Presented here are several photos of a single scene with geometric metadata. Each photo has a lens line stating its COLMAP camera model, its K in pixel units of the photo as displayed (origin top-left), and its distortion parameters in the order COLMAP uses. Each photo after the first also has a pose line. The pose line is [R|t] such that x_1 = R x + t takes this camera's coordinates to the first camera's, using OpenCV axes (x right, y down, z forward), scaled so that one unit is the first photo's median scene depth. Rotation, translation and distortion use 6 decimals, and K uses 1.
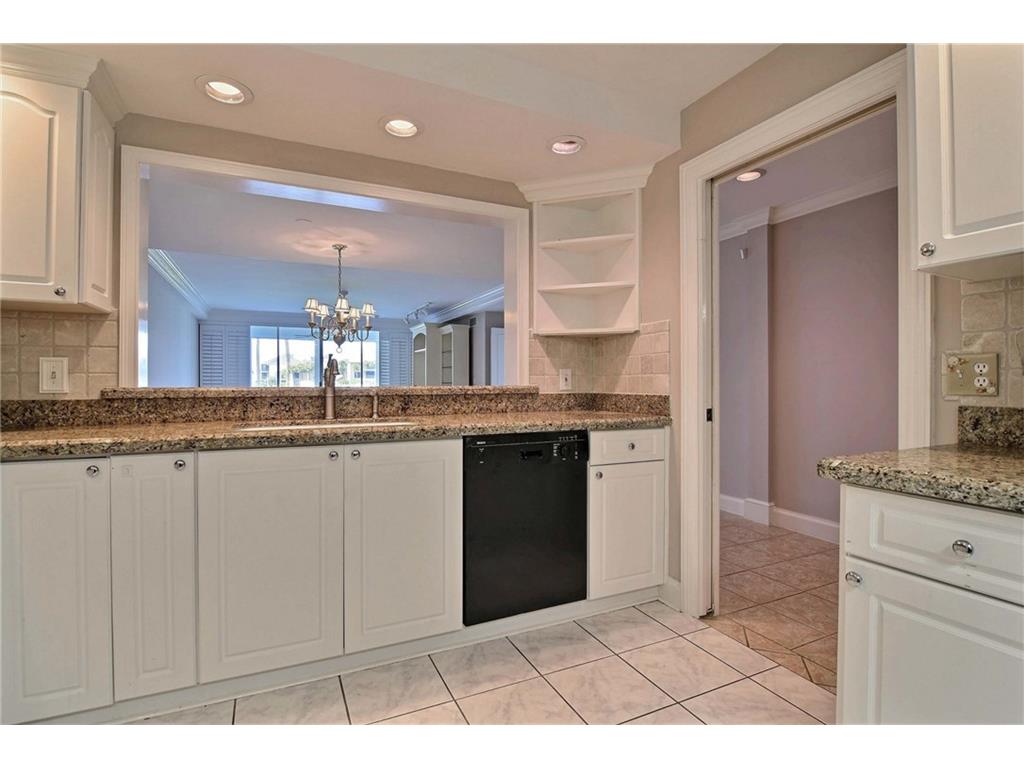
lens RADIAL K [[493.4, 0, 507.3], [0, 493.4, 383.6], [0, 0, 1]] dist [-0.019005, -0.001309]
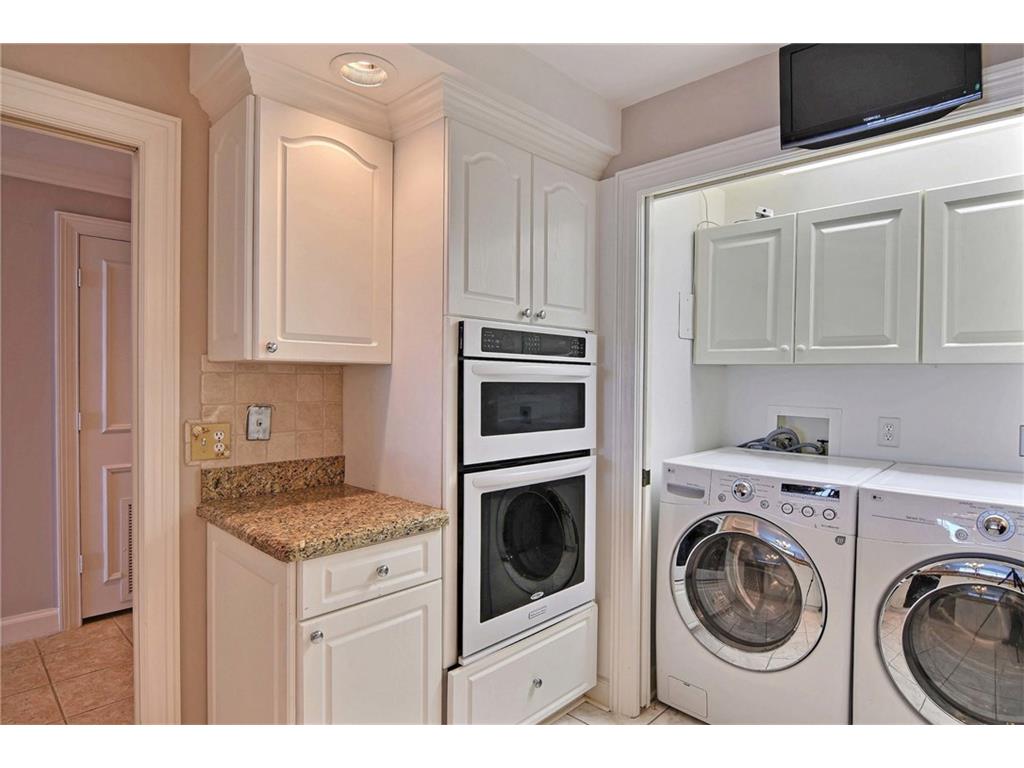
lens RADIAL K [[563.8, 0, 510.4], [0, 563.8, 388.0], [0, 0, 1]] dist [-0.010622, -0.003427]
pose [[-0.339715, -0.016987, 0.940375, -0.386222], [-0.002042, 0.999848, 0.017324, -0.120964], [-0.940526, 0.003965, -0.339698, 0.554430]]
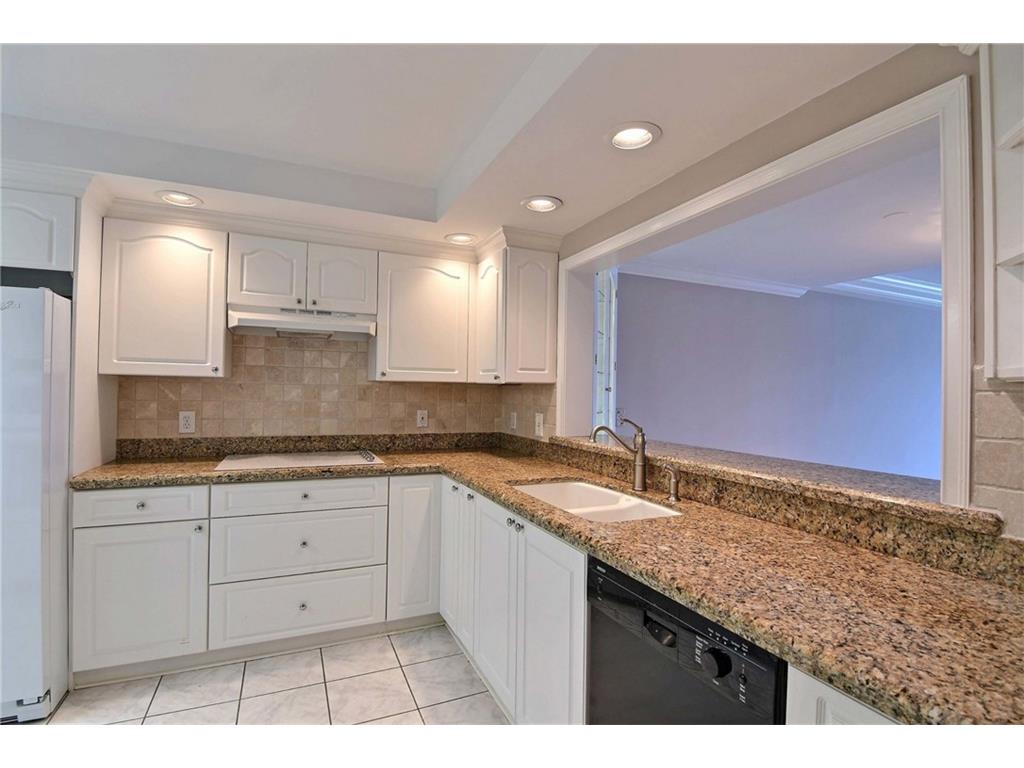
lens RADIAL K [[493.4, 0, 515.8], [0, 493.4, 382.6], [0, 0, 1]] dist [-0.019005, -0.001309]
pose [[-0.013344, -0.016675, -0.999772, 0.653989], [-0.019551, 0.999674, -0.016413, -0.125399], [0.999720, 0.019327, -0.013666, 0.945817]]
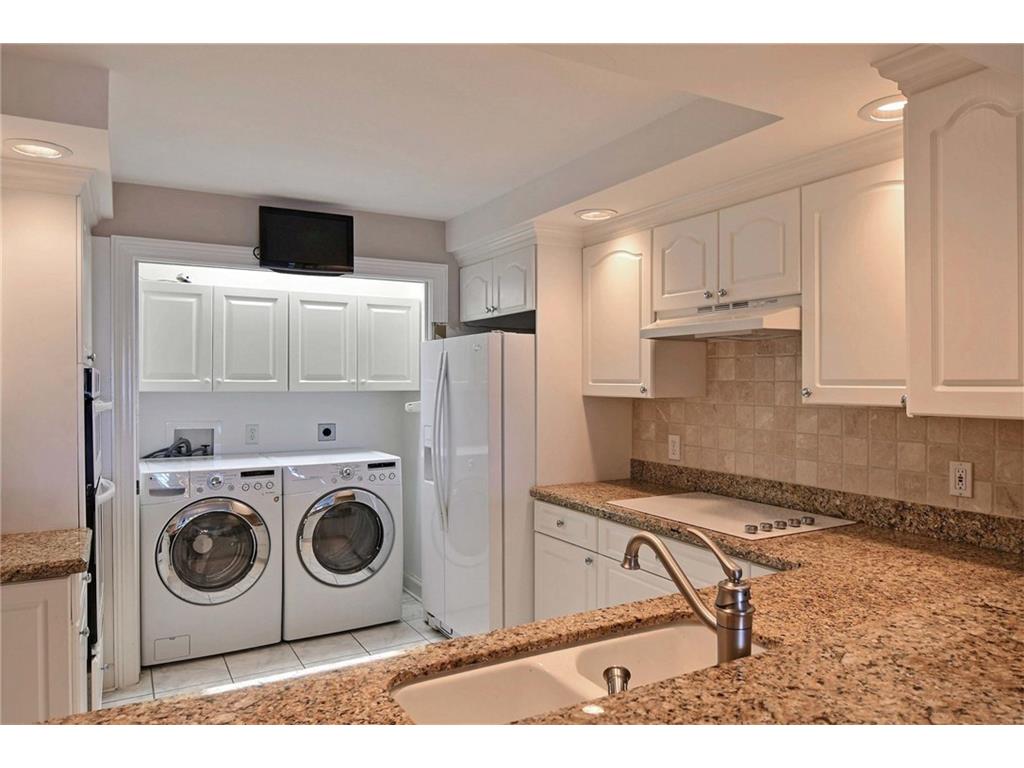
lens RADIAL K [[701.8, 0, 515.8], [0, 701.8, 386.2], [0, 0, 1]] dist [0.006724, -0.018643]
pose [[-0.997552, 0.001766, -0.069912, -0.229599], [0.000702, 0.999884, 0.015239, -0.199698], [0.069931, 0.015153, -0.997437, 1.741688]]
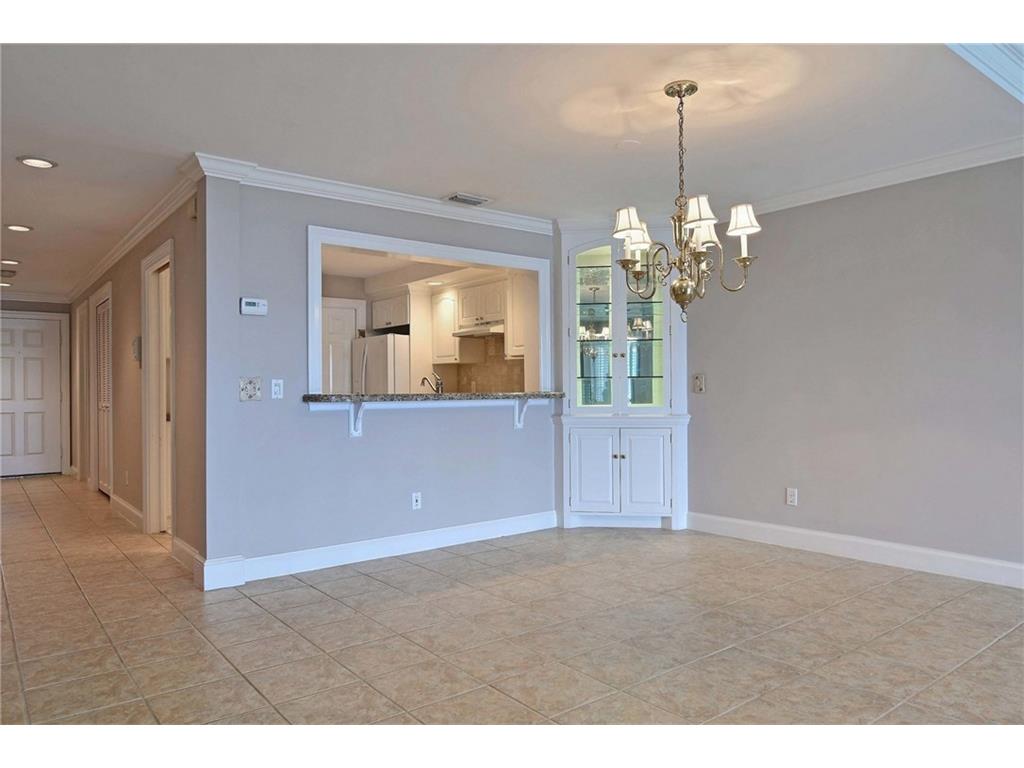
lens RADIAL K [[701.8, 0, 513.7], [0, 701.8, 382.0], [0, 0, 1]] dist [0.006724, -0.018643]
pose [[-0.976827, 0.005469, -0.213963, -0.135009], [0.006417, 0.999972, -0.003737, -0.025775], [0.213936, -0.005023, -0.976835, 3.905847]]
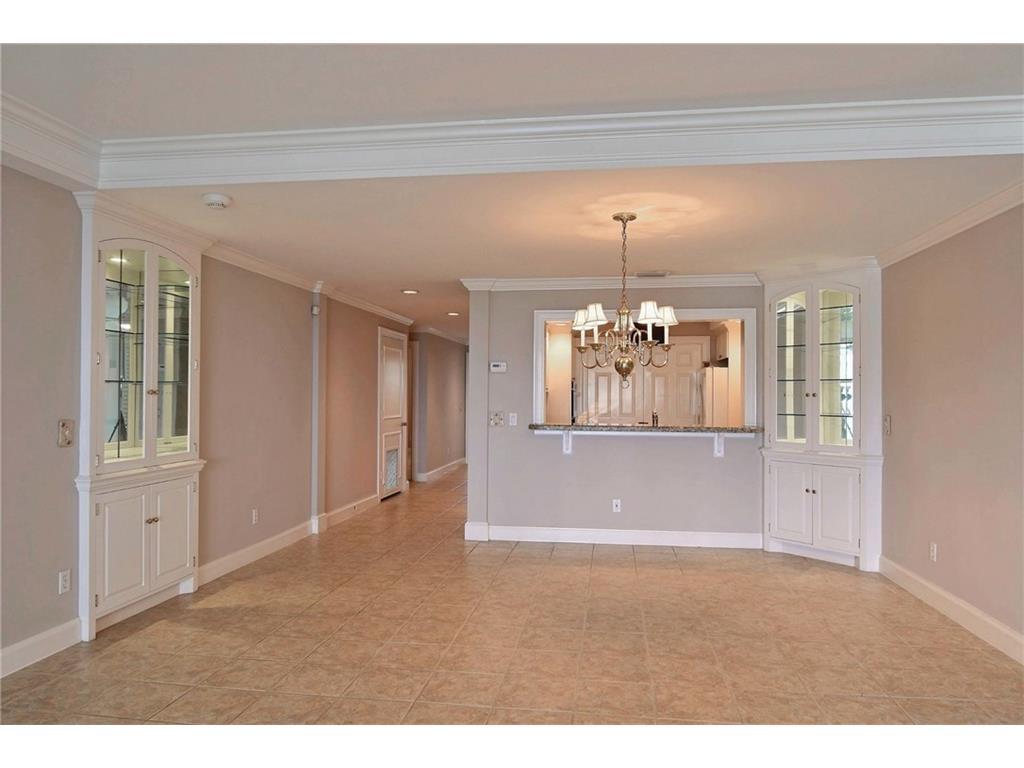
lens RADIAL K [[701.8, 0, 506.6], [0, 701.8, 382.8], [0, 0, 1]] dist [0.006724, -0.018643]
pose [[-0.826988, 0.003972, 0.562205, -1.754733], [-0.002903, 0.999932, -0.011335, -0.155060], [-0.562212, -0.011006, -0.826920, 4.423333]]
